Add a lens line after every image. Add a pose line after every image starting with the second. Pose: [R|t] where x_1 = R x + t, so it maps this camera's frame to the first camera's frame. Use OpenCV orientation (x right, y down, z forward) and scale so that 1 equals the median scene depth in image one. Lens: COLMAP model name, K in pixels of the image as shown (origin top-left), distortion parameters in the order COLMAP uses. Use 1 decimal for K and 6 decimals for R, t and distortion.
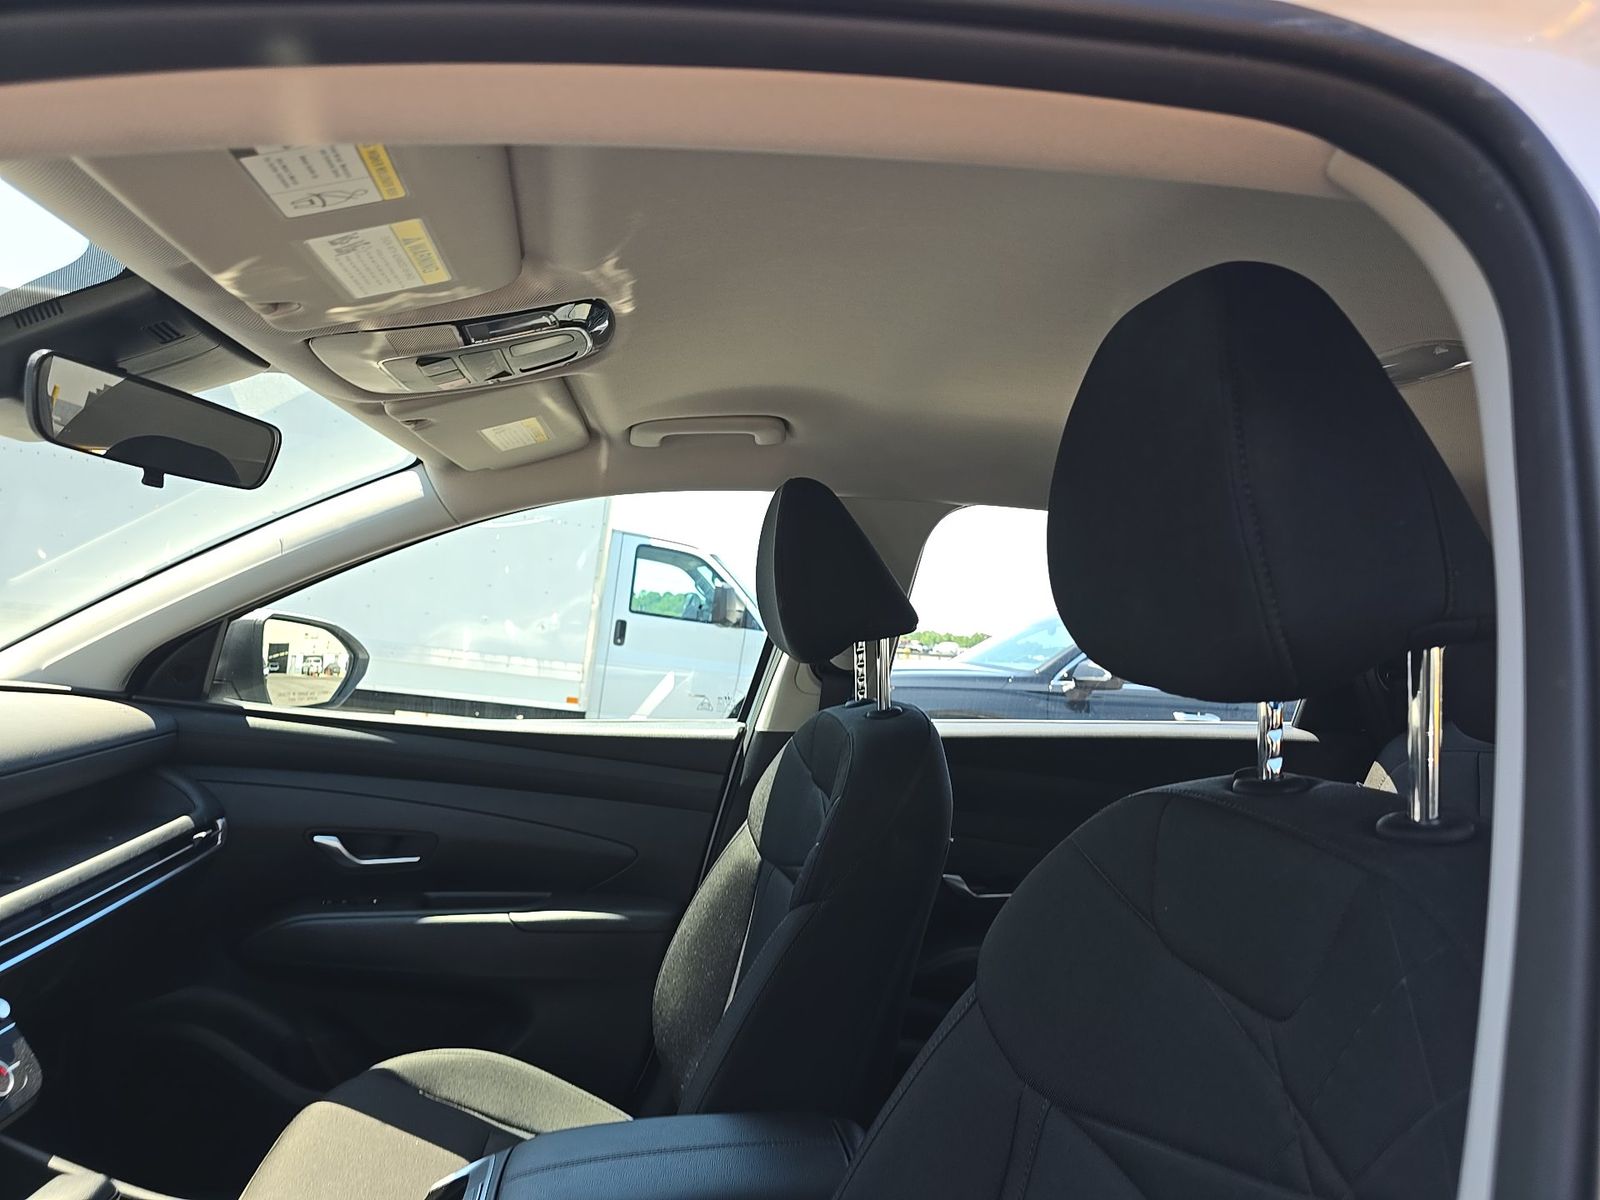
lens RADIAL K [[1119.8, 0, 800.0], [0, 1119.8, 600.0], [0, 0, 1]] dist [0.058898, -0.046084]
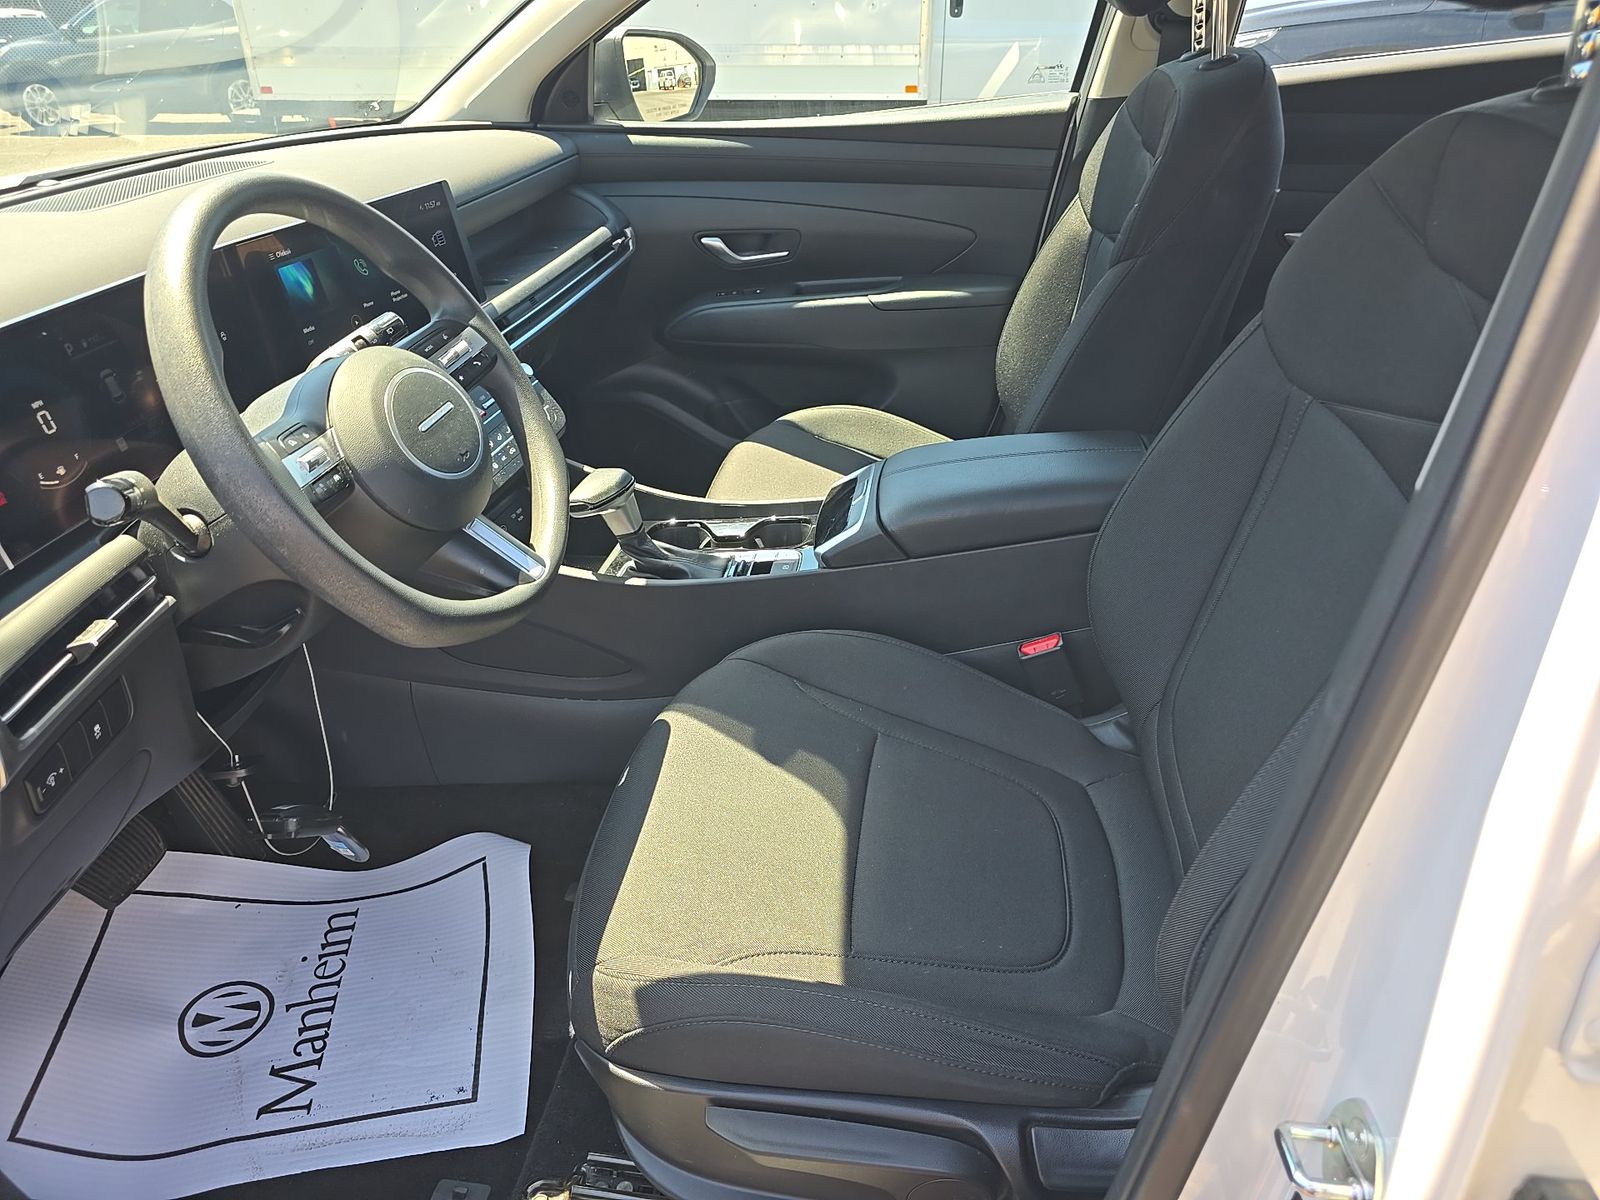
lens RADIAL K [[1119.8, 0, 800.0], [0, 1119.8, 600.0], [0, 0, 1]] dist [0.058898, -0.046084]
pose [[0.952695, 0.023378, -0.303029, 0.032701], [0.129942, 0.869988, 0.475644, -0.008648], [0.274751, -0.492519, 0.825795, -0.124373]]
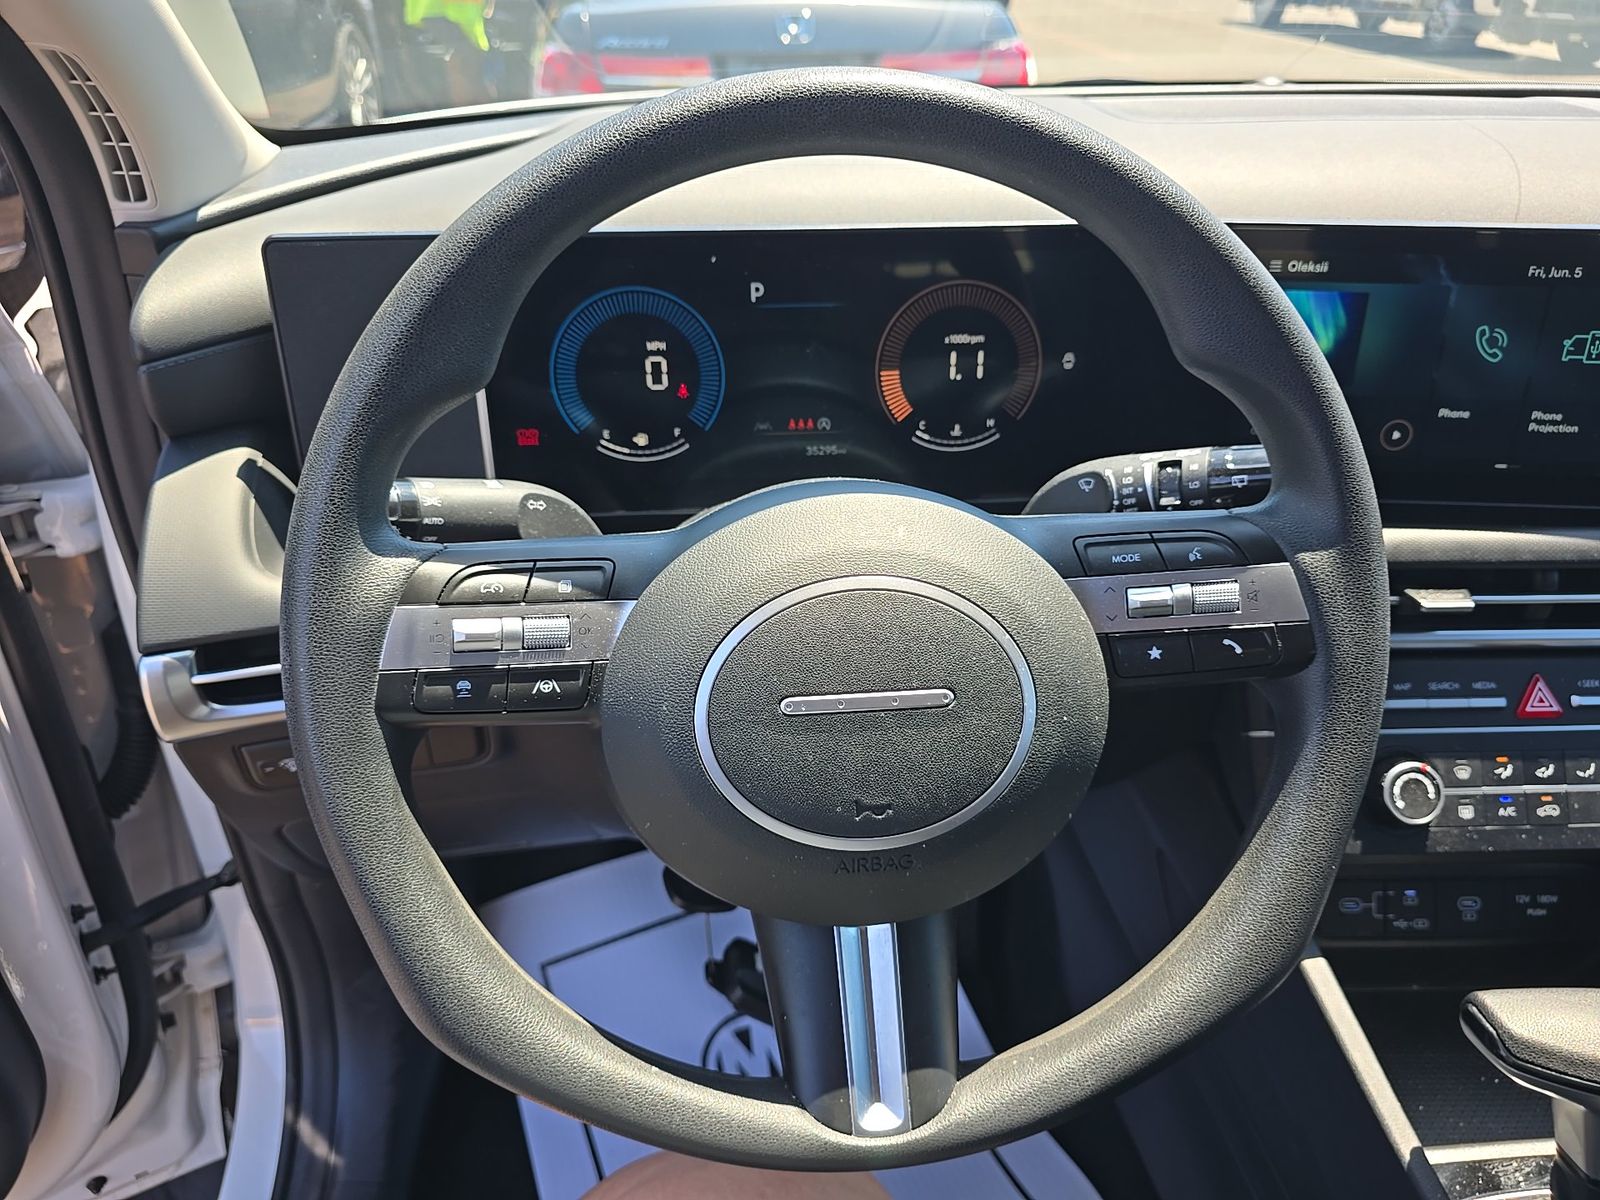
lens RADIAL K [[1119.8, 0, 800.0], [0, 1119.8, 600.0], [0, 0, 1]] dist [0.058898, -0.046084]
pose [[-0.024023, 0.445535, -0.894942, -0.125708], [-0.001474, 0.895184, 0.445695, 0.034812], [0.999710, 0.012026, -0.020848, 0.381032]]
